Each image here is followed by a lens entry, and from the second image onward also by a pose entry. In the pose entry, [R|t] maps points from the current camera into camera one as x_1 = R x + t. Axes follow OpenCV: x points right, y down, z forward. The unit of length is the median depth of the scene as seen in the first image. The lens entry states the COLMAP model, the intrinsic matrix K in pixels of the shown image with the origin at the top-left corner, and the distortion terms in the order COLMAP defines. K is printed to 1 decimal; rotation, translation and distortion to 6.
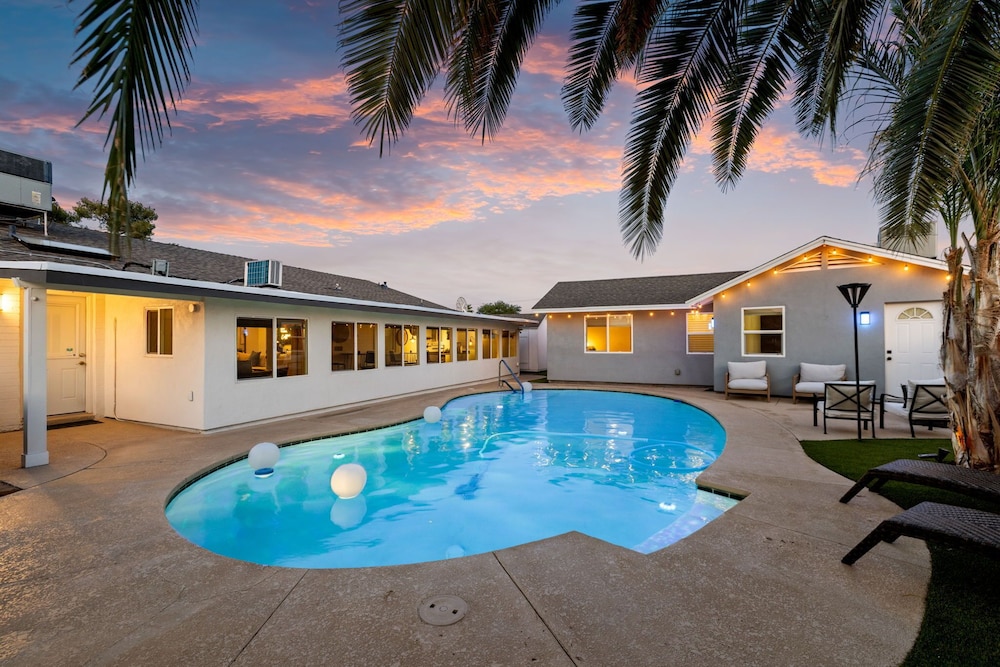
lens RADIAL K [[423.1, 0, 500.1], [0, 423.1, 337.3], [0, 0, 1]] dist [0.000654, -0.000414]
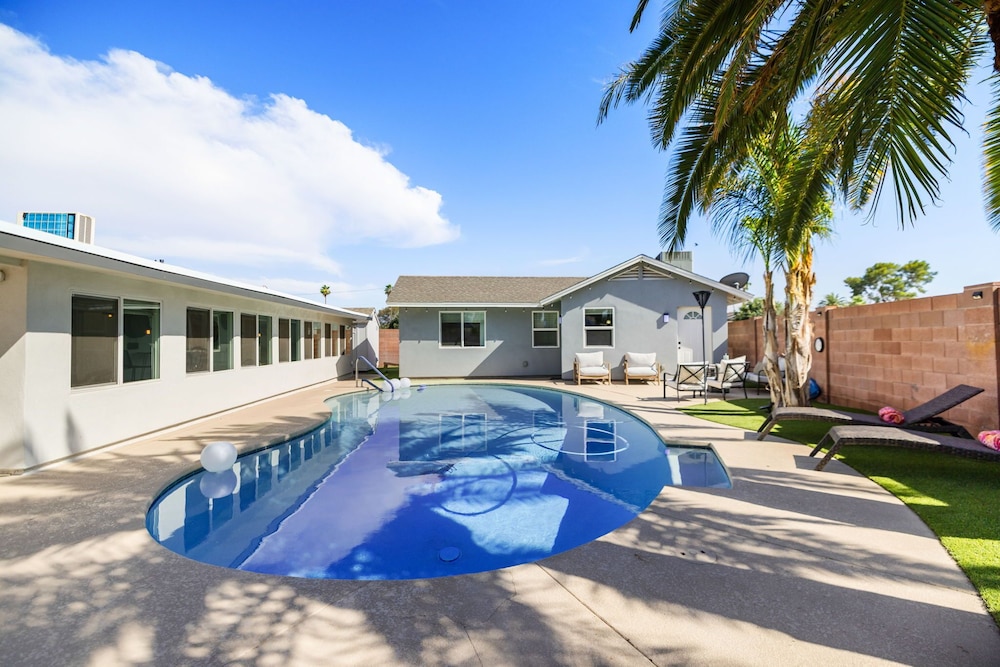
lens RADIAL K [[437.9, 0, 500.0], [0, 437.9, 333.5], [0, 0, 1]] dist [-0.003364, -0.000430]
pose [[0.868978, 0.004254, 0.494832, -0.534911], [-0.001056, 0.999977, -0.006742, 0.026134], [-0.494849, 0.005336, 0.868962, 0.100824]]
